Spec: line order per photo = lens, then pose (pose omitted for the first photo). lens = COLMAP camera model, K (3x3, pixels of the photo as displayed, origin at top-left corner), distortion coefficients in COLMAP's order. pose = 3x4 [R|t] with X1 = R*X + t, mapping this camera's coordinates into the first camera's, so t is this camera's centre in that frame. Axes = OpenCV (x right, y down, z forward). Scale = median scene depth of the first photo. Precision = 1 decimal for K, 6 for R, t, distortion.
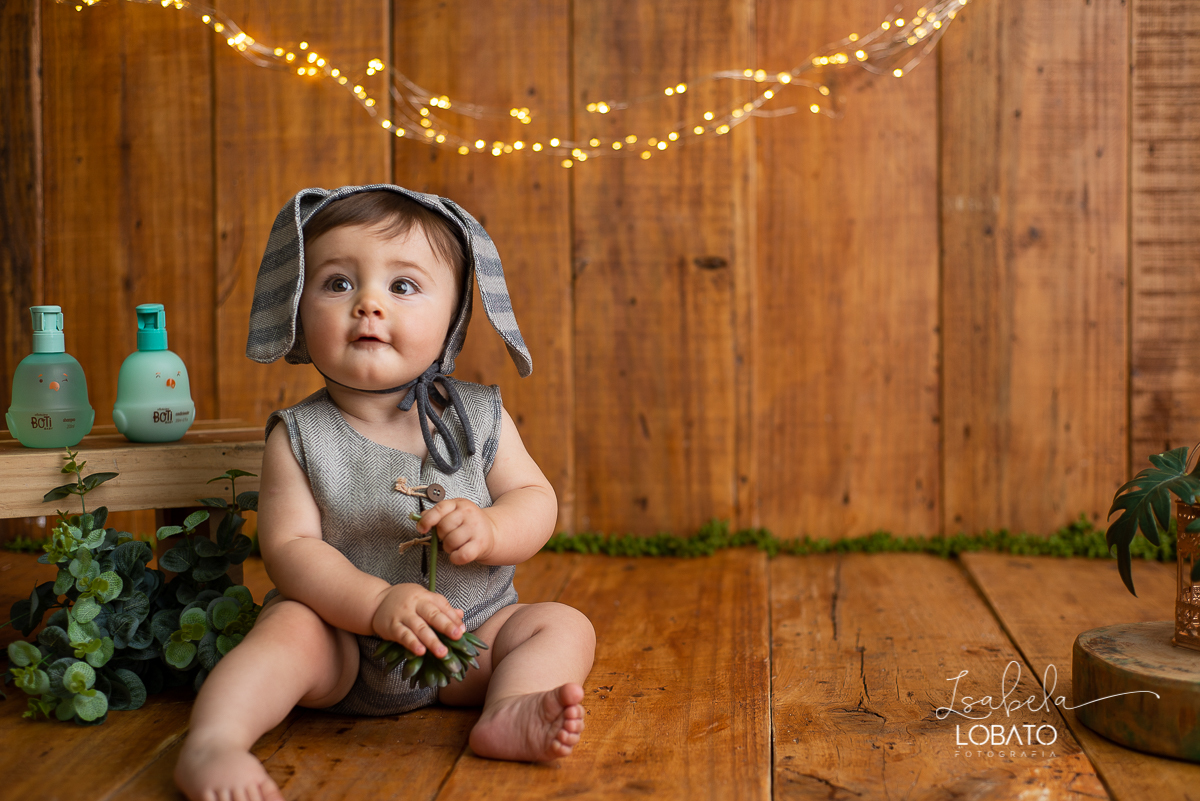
lens RADIAL K [[1742.8, 0, 594.8], [0, 1742.8, 403.7], [0, 0, 1]] dist [-0.019735, 0.009386]
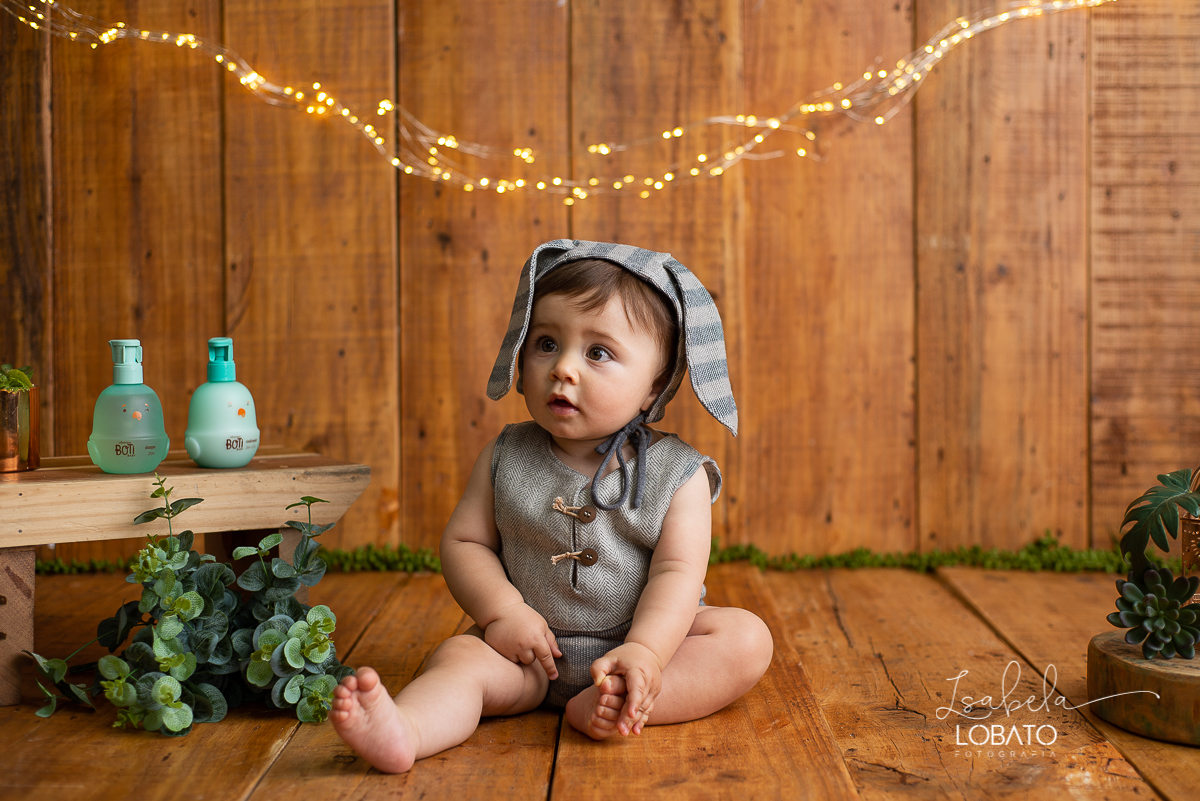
lens RADIAL K [[1785.2, 0, 600.0], [0, 1785.2, 400.5], [0, 0, 1]] dist [-0.016375, 0.006217]
pose [[0.996656, 0.000463, 0.081710, -0.084469], [0.000458, 0.999937, -0.011250, -0.004945], [-0.081710, 0.011250, 0.996593, -0.077321]]
